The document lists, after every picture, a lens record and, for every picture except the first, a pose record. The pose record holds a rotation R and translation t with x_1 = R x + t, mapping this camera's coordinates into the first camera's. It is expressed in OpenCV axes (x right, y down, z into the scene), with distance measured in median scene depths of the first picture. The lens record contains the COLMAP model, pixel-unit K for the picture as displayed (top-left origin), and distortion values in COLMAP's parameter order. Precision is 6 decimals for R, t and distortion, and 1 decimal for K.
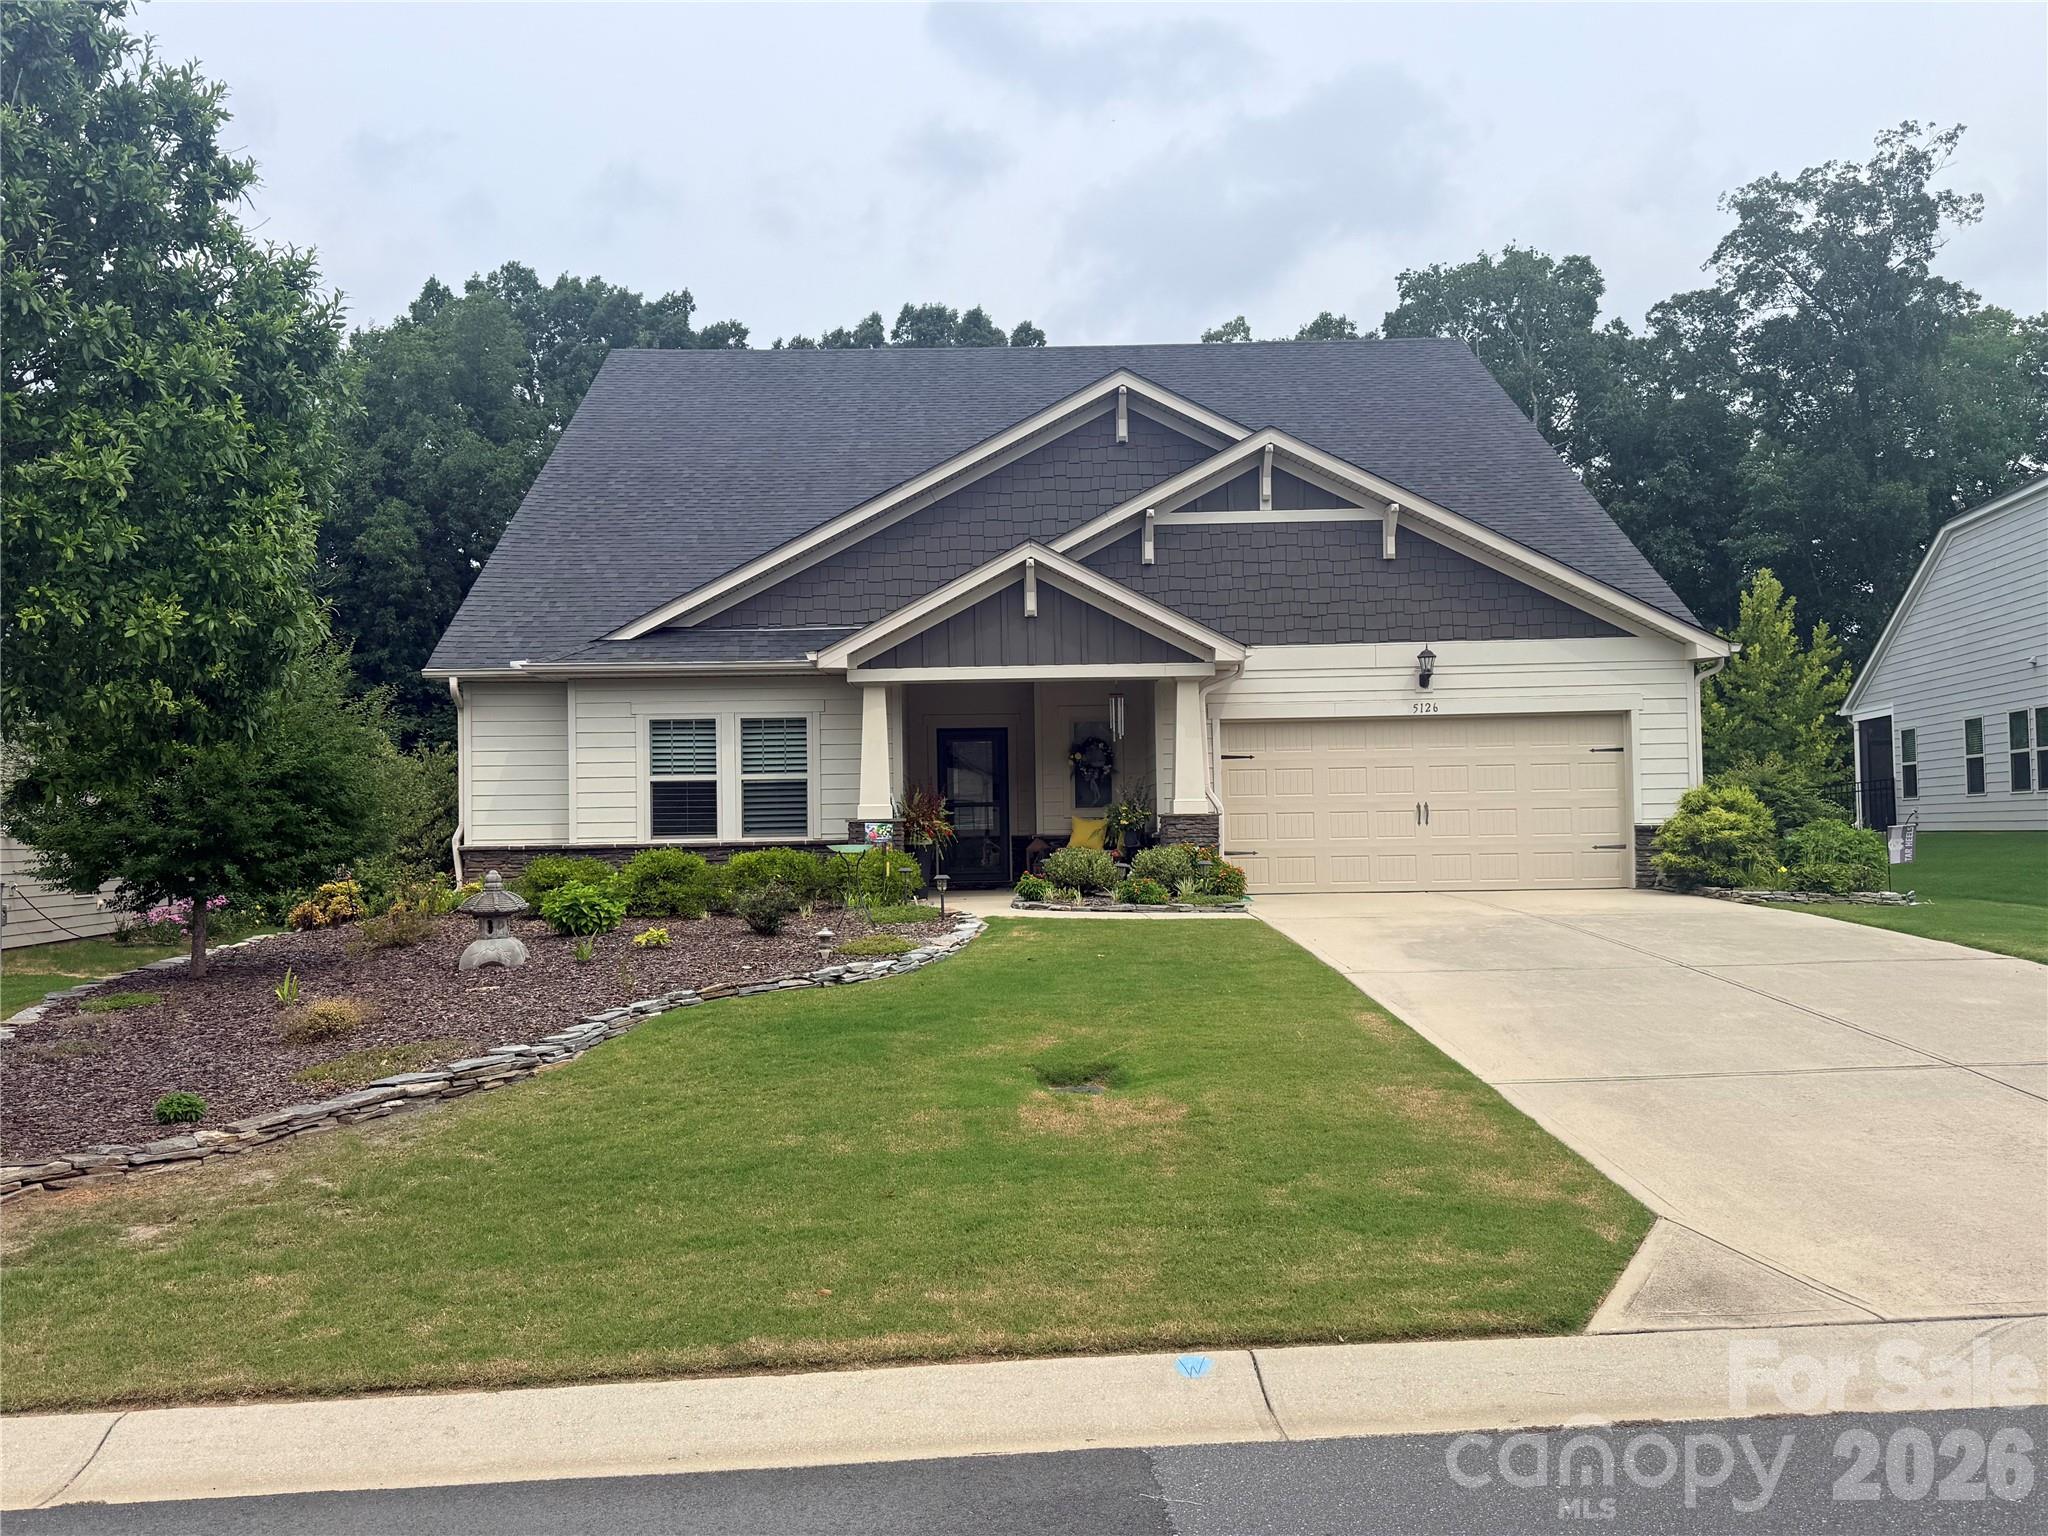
lens RADIAL K [[1659.0, 0, 1036.9], [0, 1659.0, 733.8], [0, 0, 1]] dist [0.141071, -0.211212]
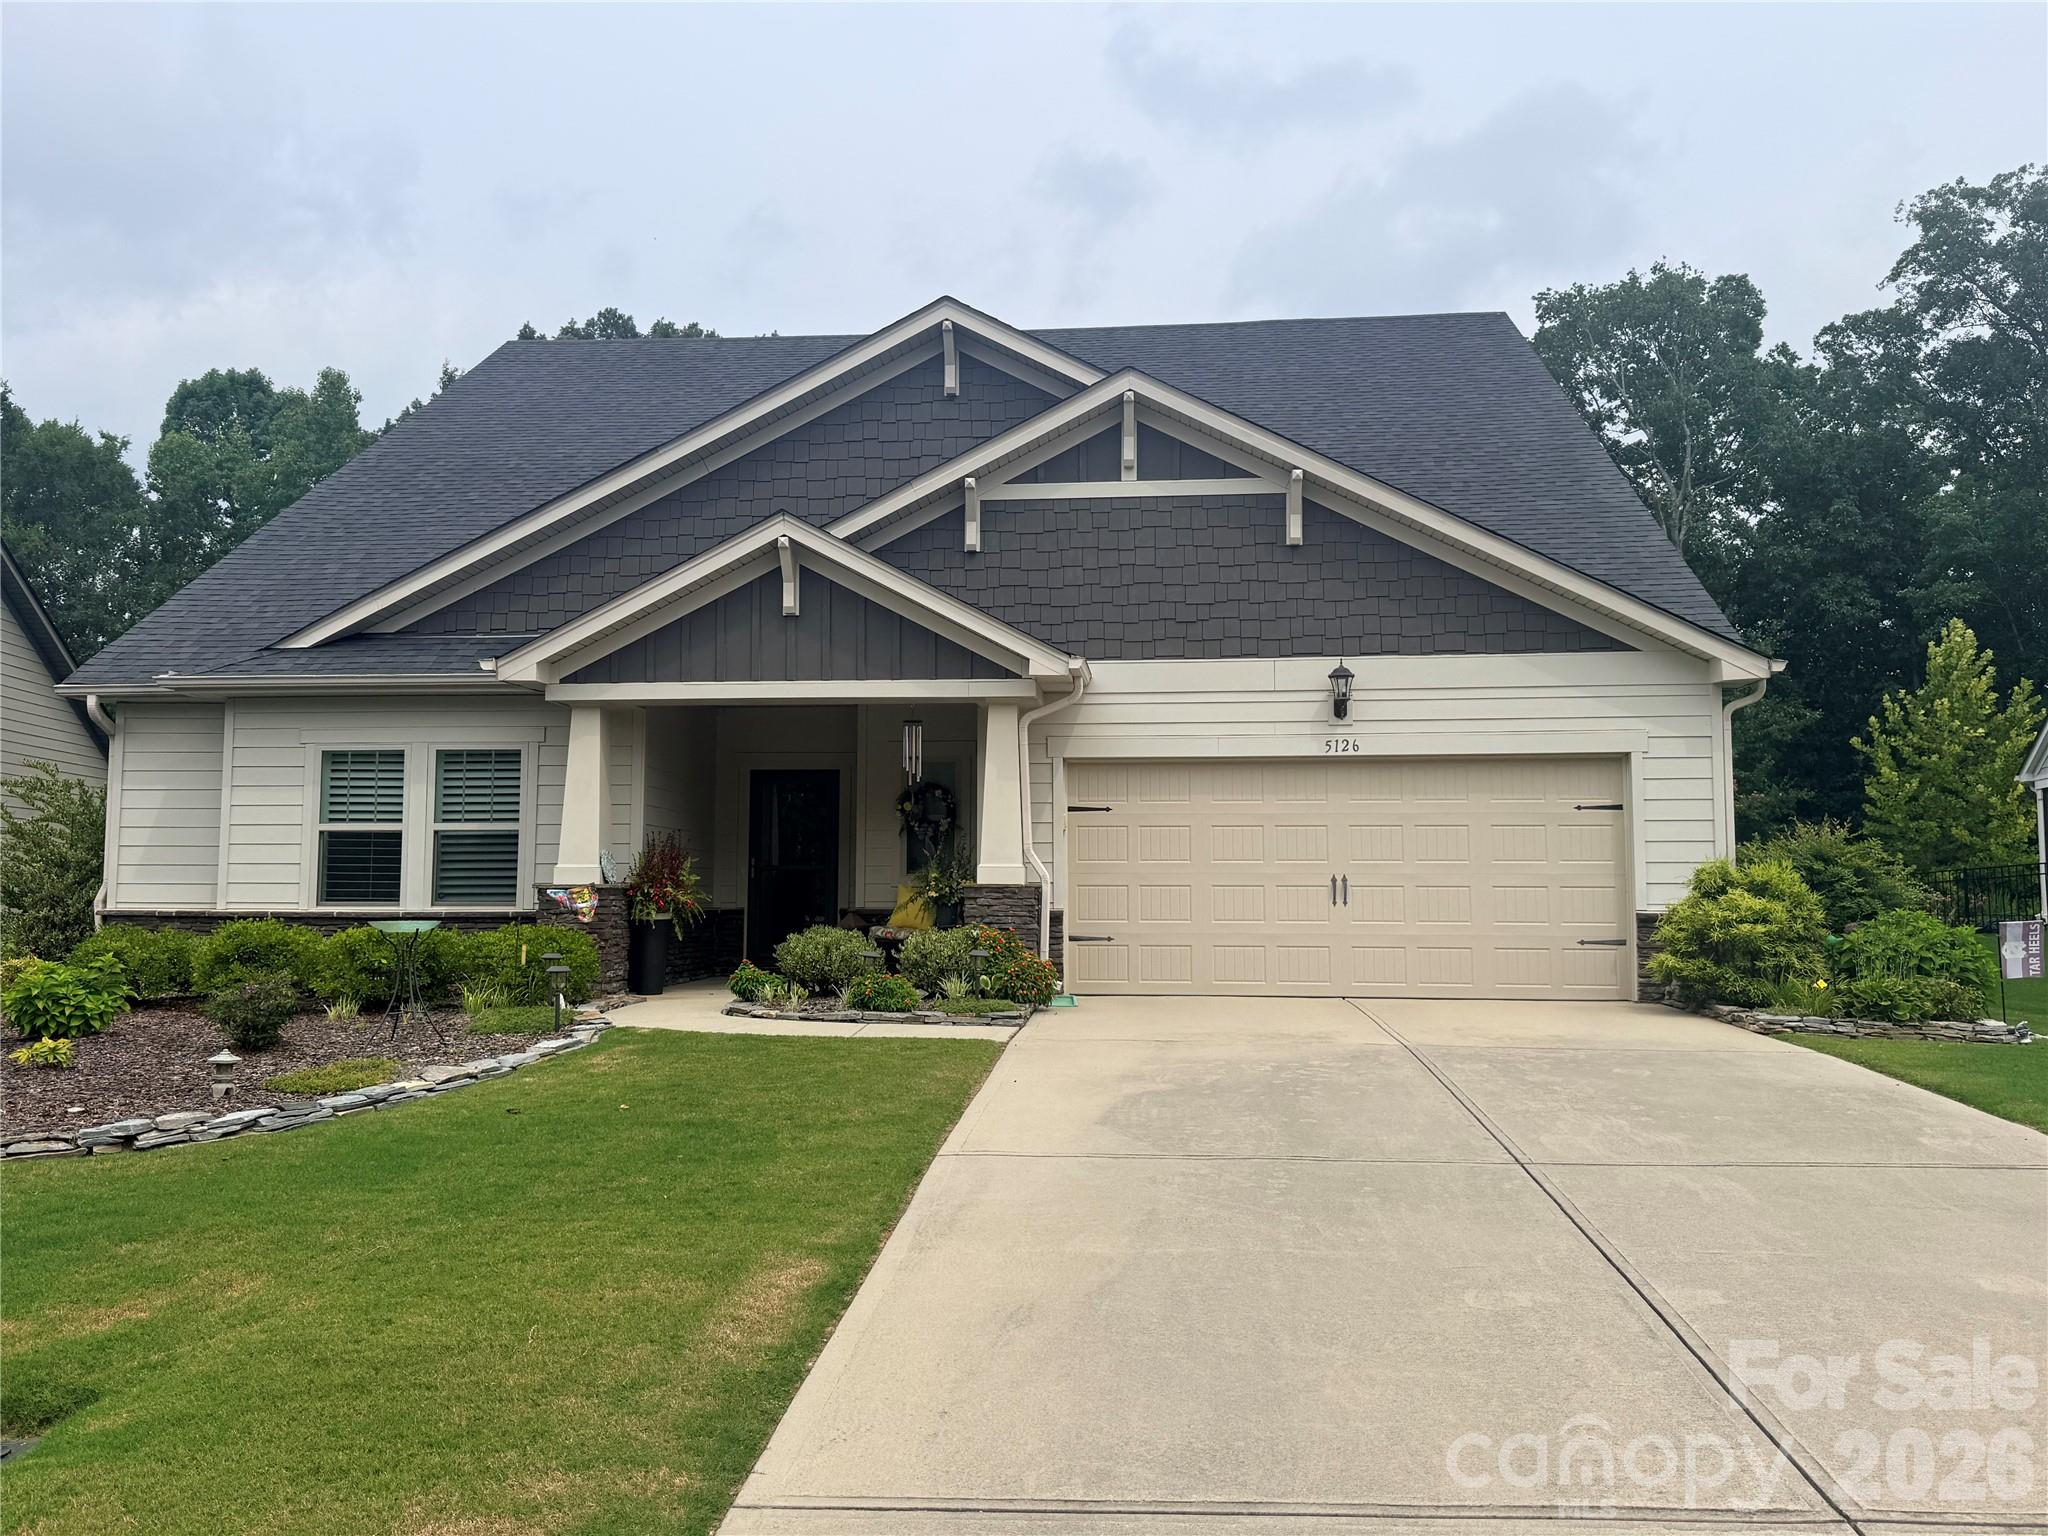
lens RADIAL K [[1659.0, 0, 1036.9], [0, 1659.0, 733.8], [0, 0, 1]] dist [0.141071, -0.211212]
pose [[0.993969, 0.009313, -0.109269, 0.179400], [-0.013677, 0.999136, -0.039256, 0.009821], [0.108809, 0.040514, 0.993237, 0.256275]]
